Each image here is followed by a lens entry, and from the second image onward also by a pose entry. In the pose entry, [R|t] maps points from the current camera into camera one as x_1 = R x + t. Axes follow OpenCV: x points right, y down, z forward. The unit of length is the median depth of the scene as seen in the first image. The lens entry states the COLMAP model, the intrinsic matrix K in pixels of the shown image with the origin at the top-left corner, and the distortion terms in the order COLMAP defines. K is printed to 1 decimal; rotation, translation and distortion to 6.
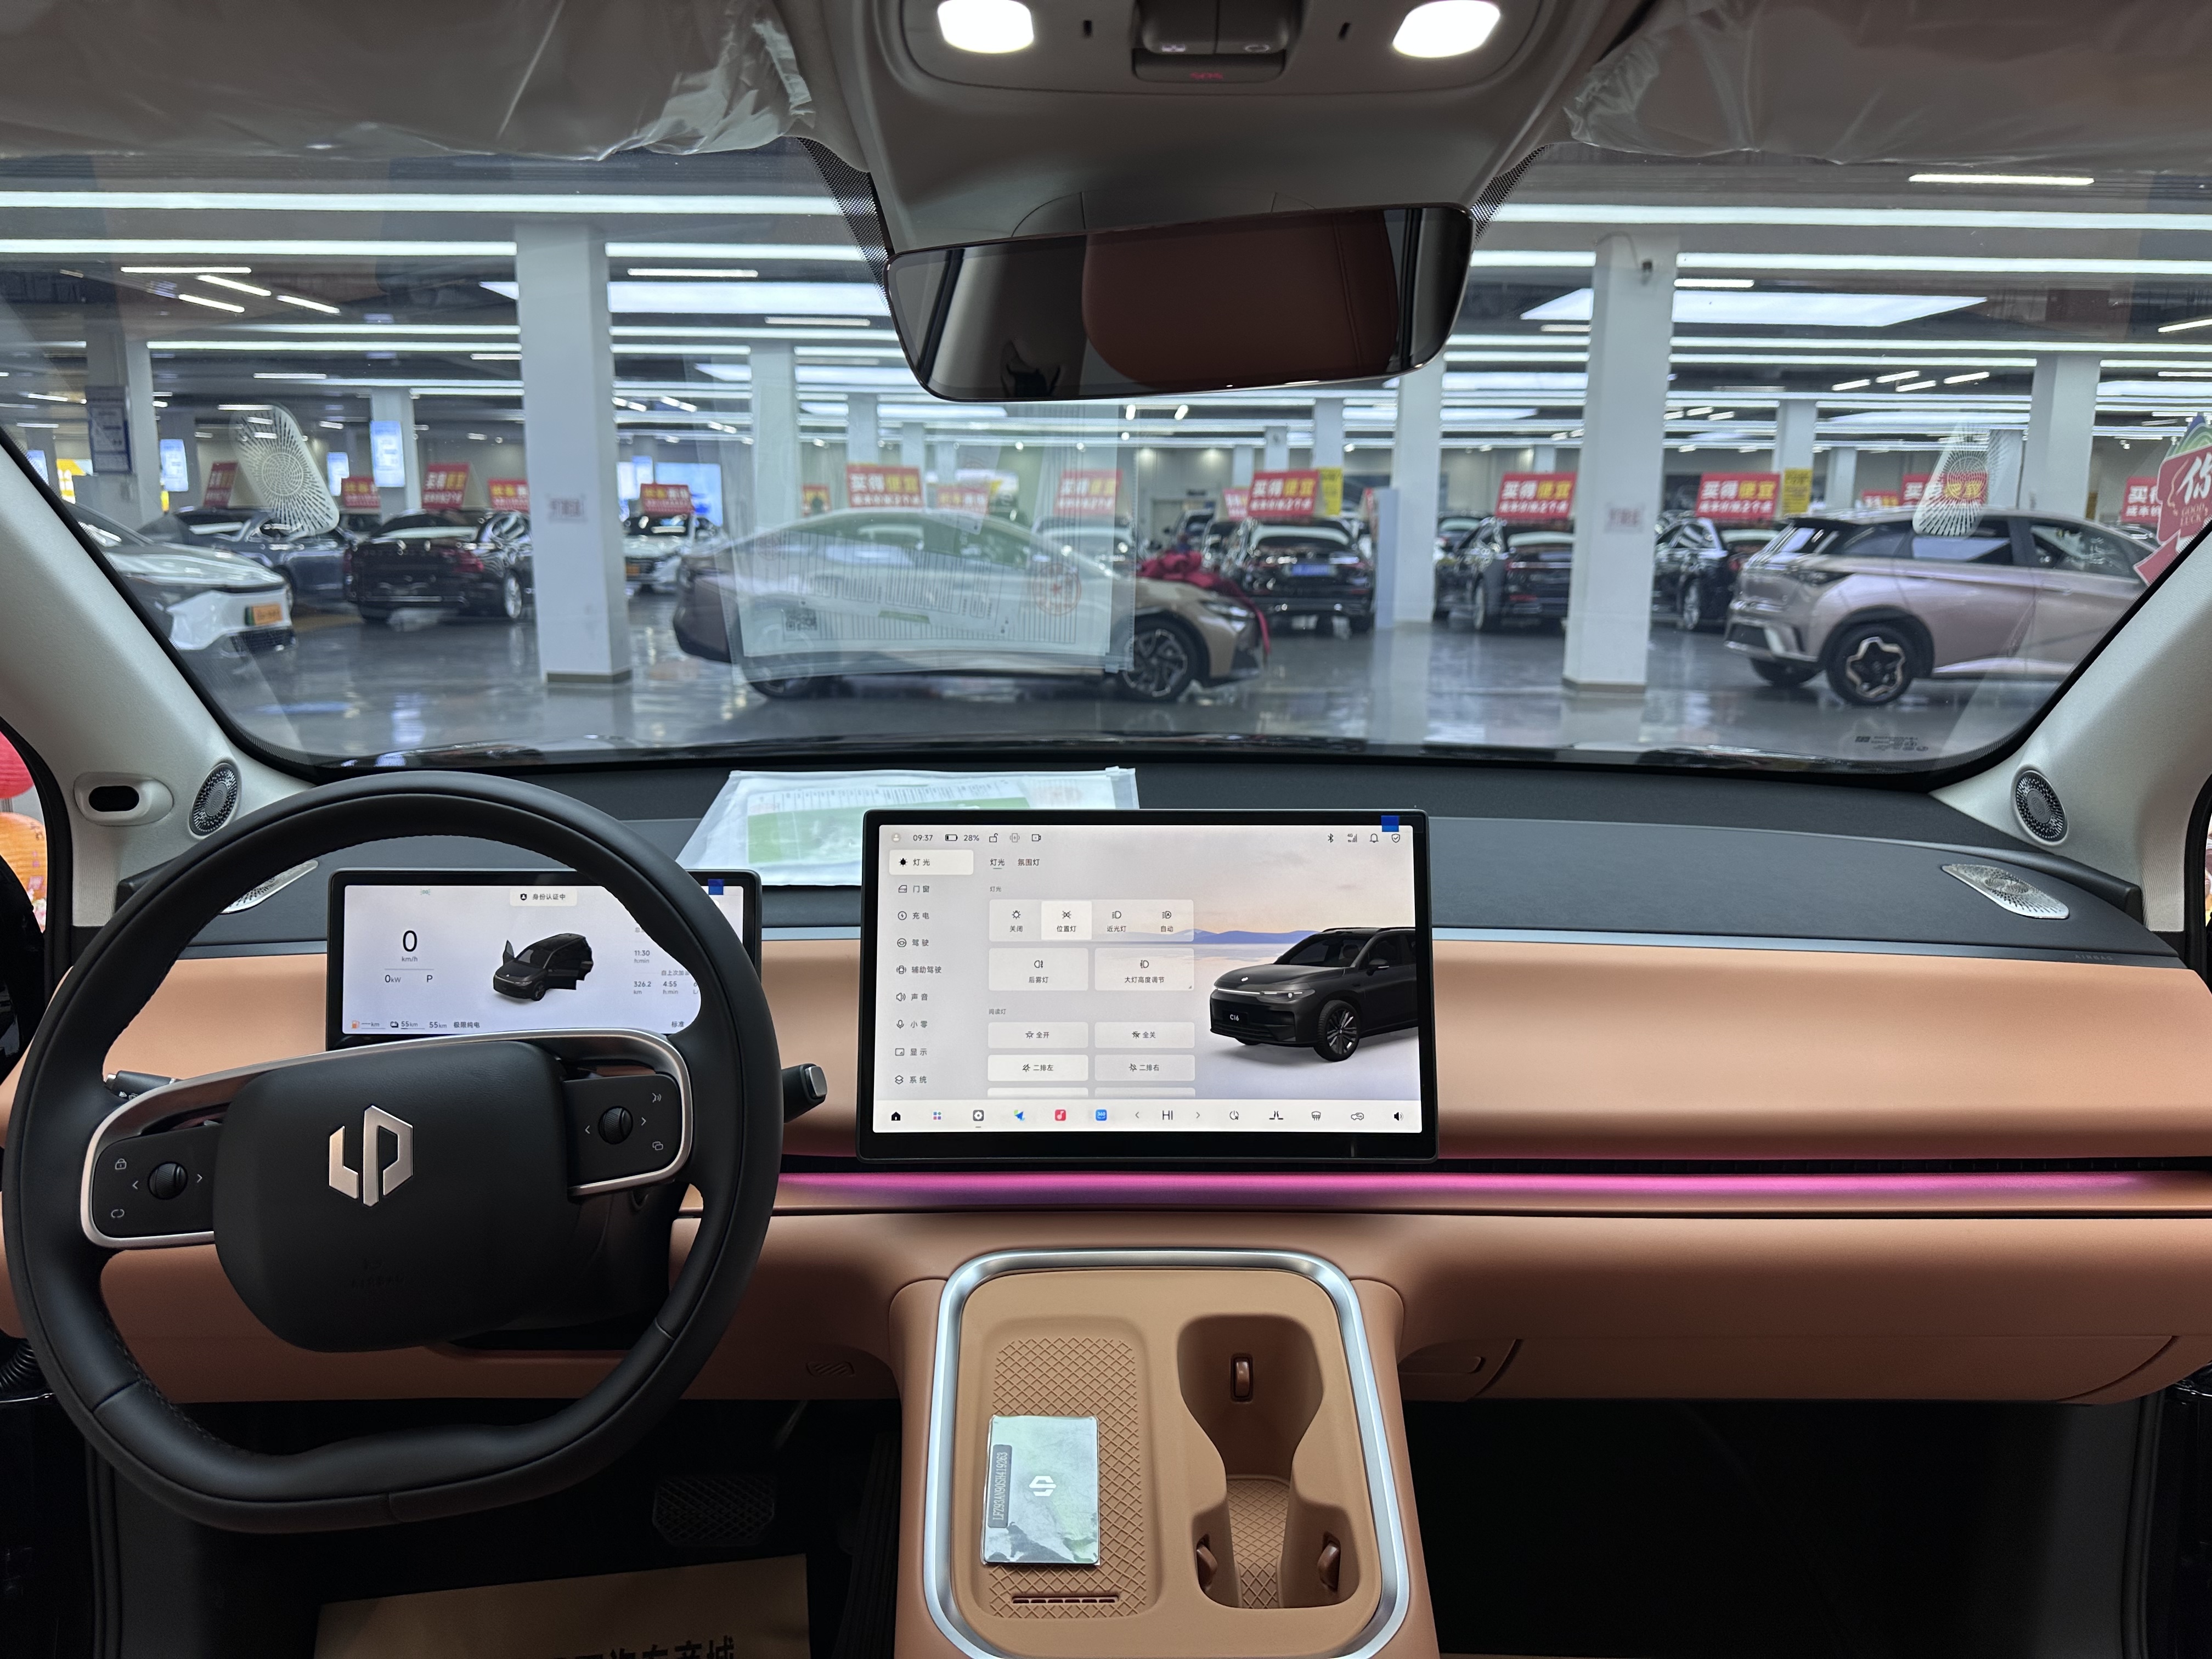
lens RADIAL K [[1586.8, 0, 1105.2], [0, 1586.8, 806.1], [0, 0, 1]] dist [0.051570, -0.069253]
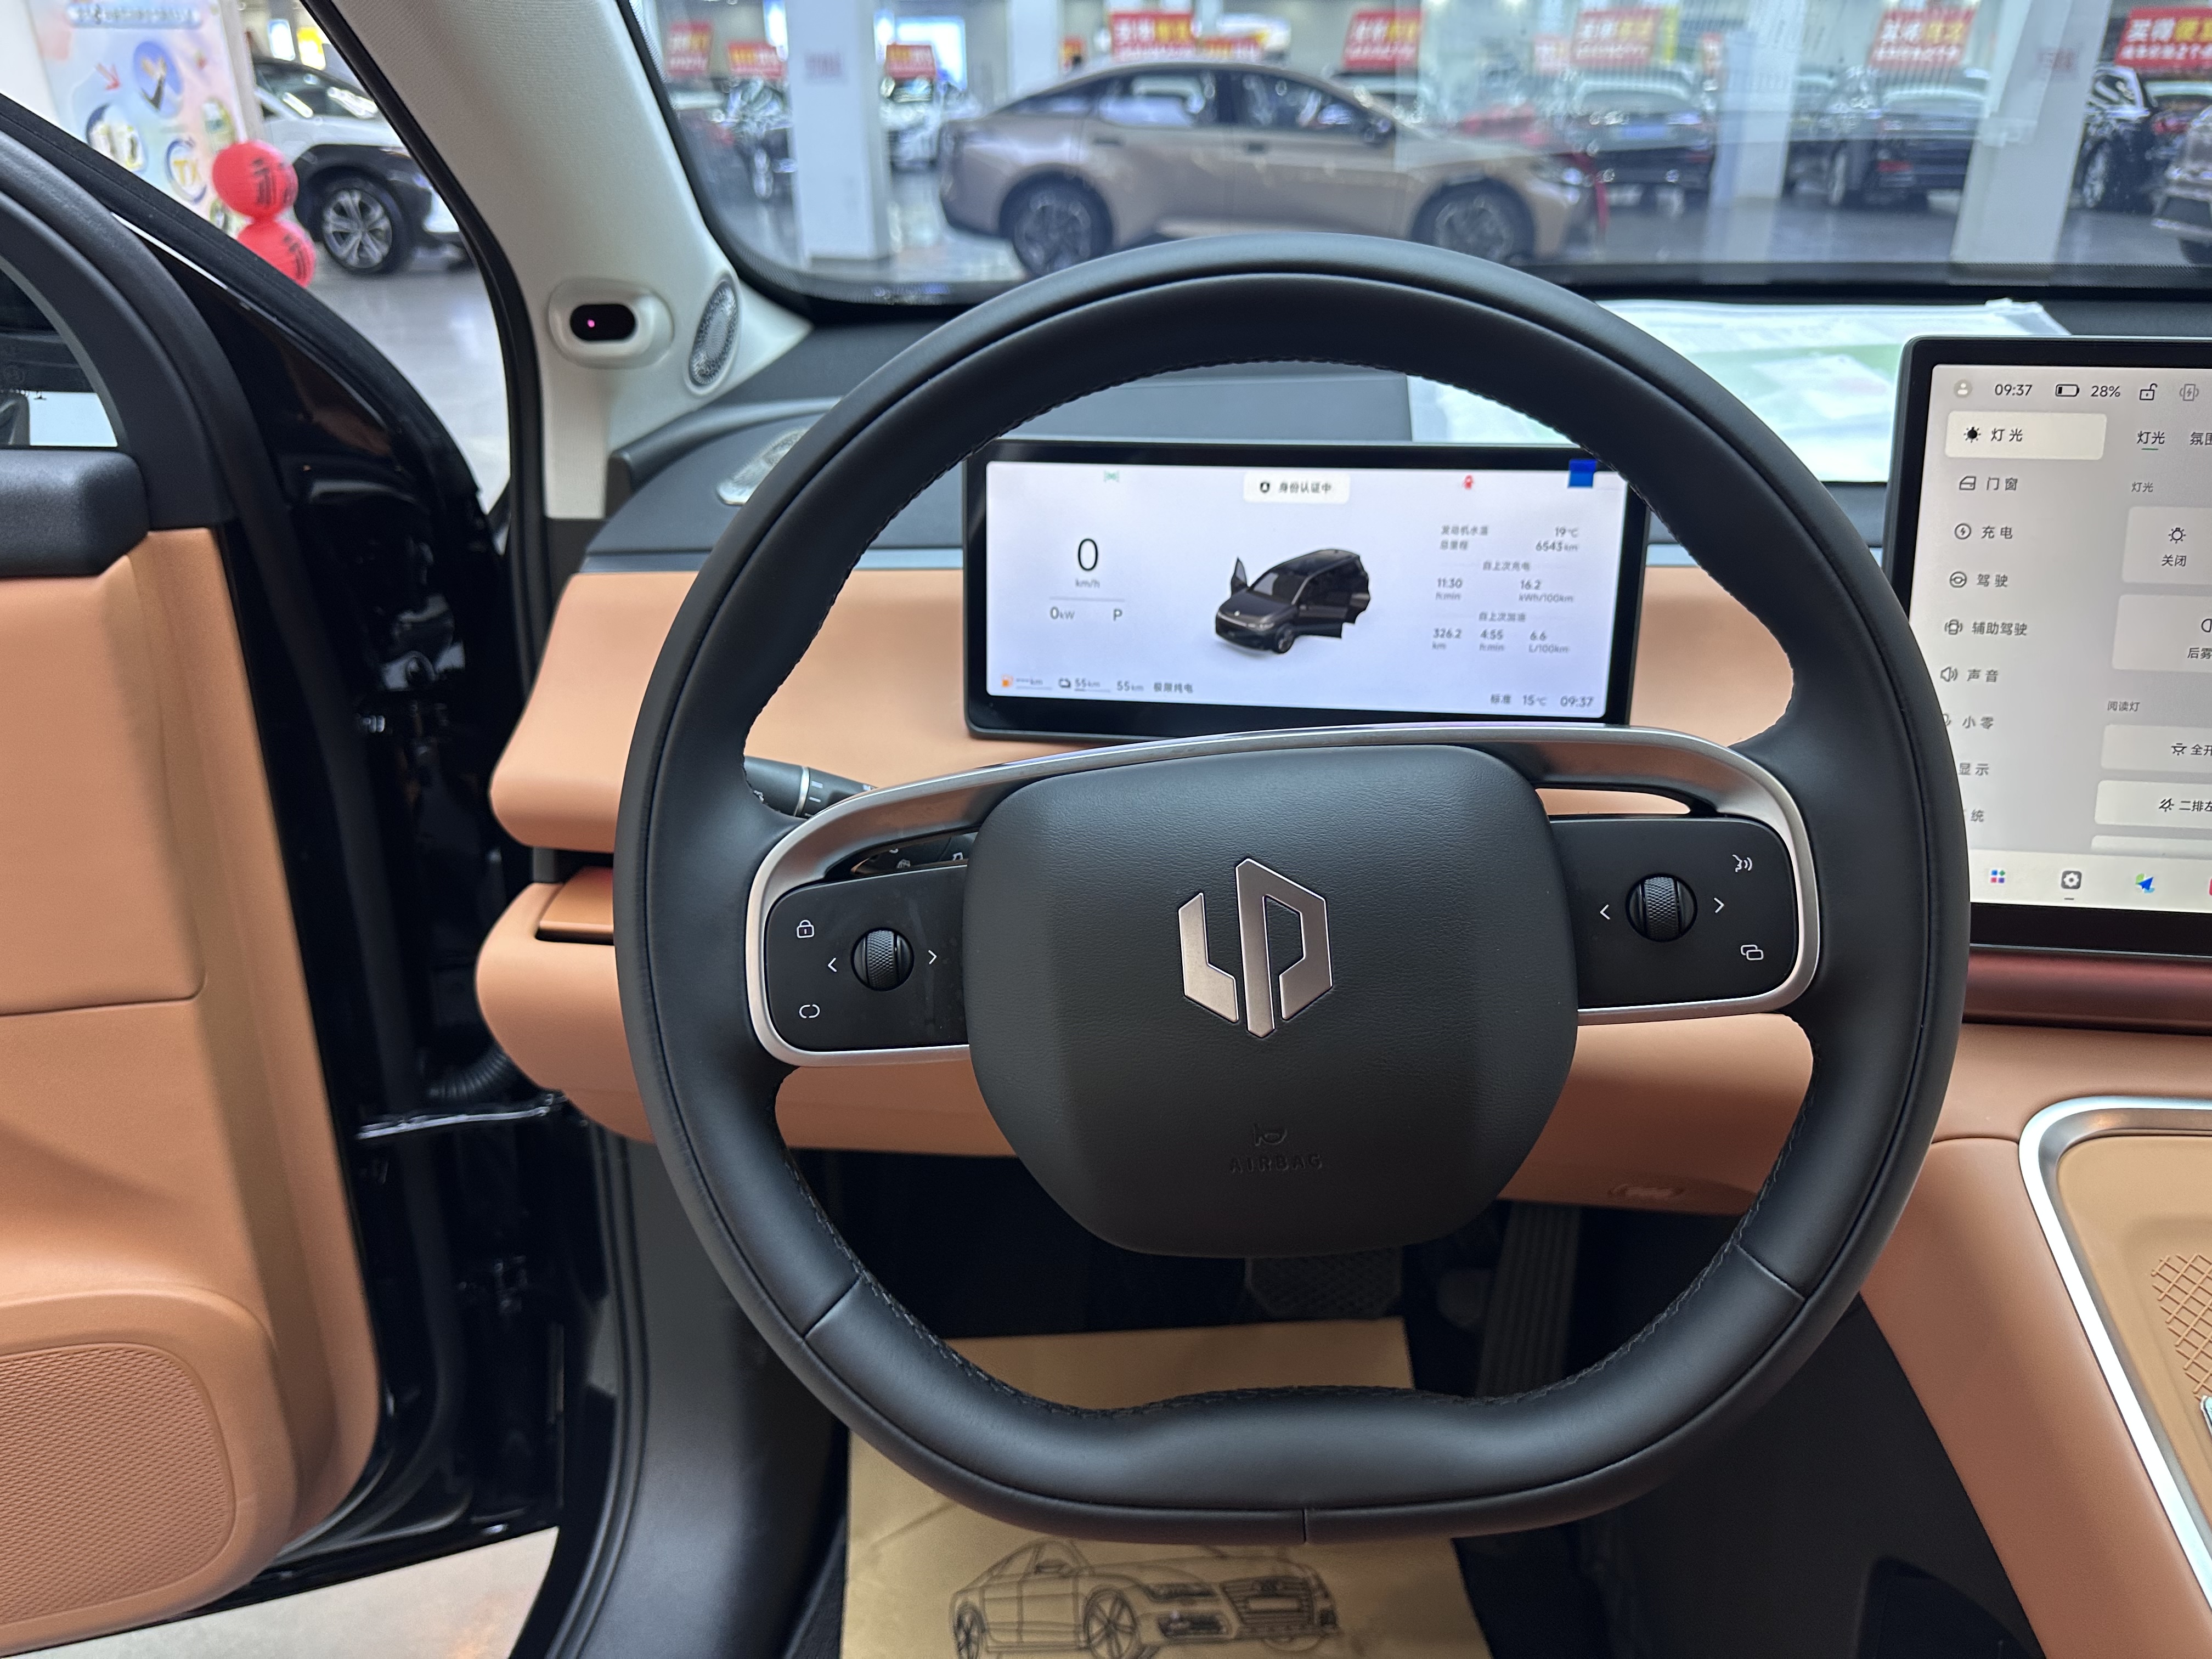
lens RADIAL K [[1586.8, 0, 1113.0], [0, 1586.8, 830.5], [0, 0, 1]] dist [0.051570, -0.069253]
pose [[0.990184, 0.047955, -0.131289, -0.300367], [-0.013195, 0.967179, 0.253754, 0.026375], [0.139149, -0.249531, 0.958317, 0.324716]]
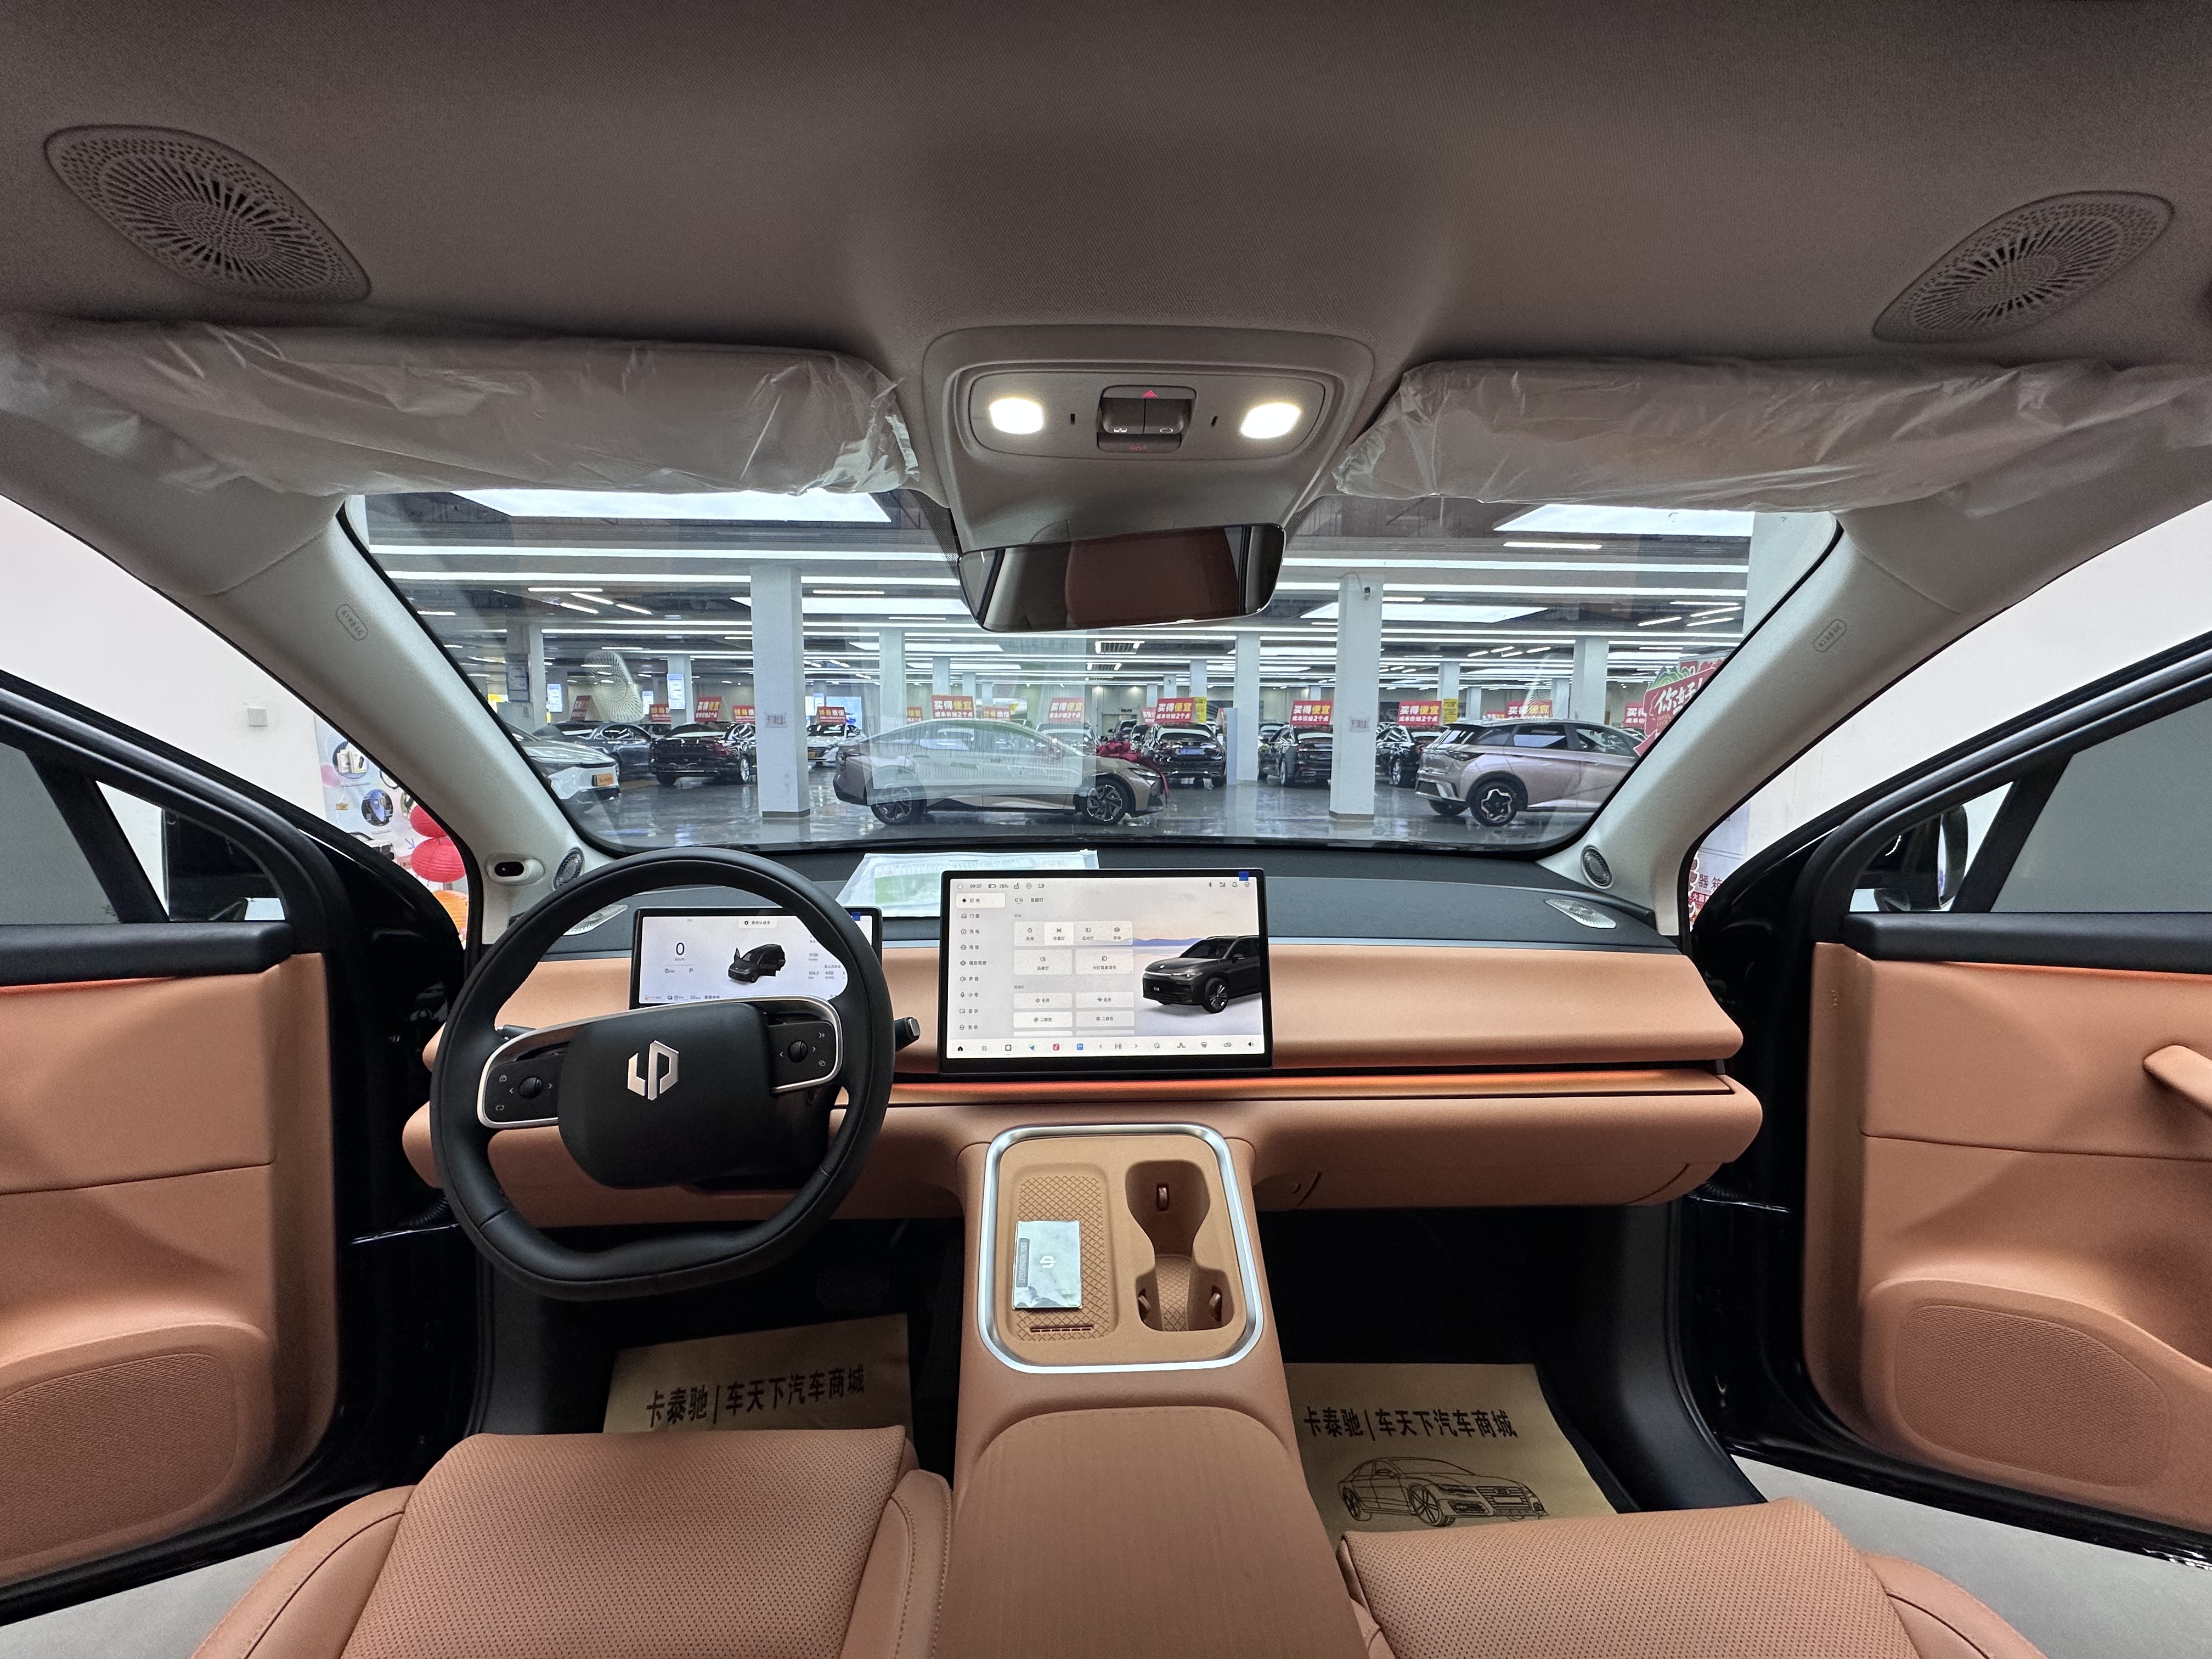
lens RADIAL K [[888.0, 0, 1106.1], [0, 888.0, 825.8], [0, 0, 1]] dist [-0.003181, 0.002742]
pose [[0.999423, -0.005579, 0.033497, -0.004172], [0.007811, 0.997731, -0.066879, 0.017060], [-0.033048, 0.067102, 0.997199, 0.015522]]
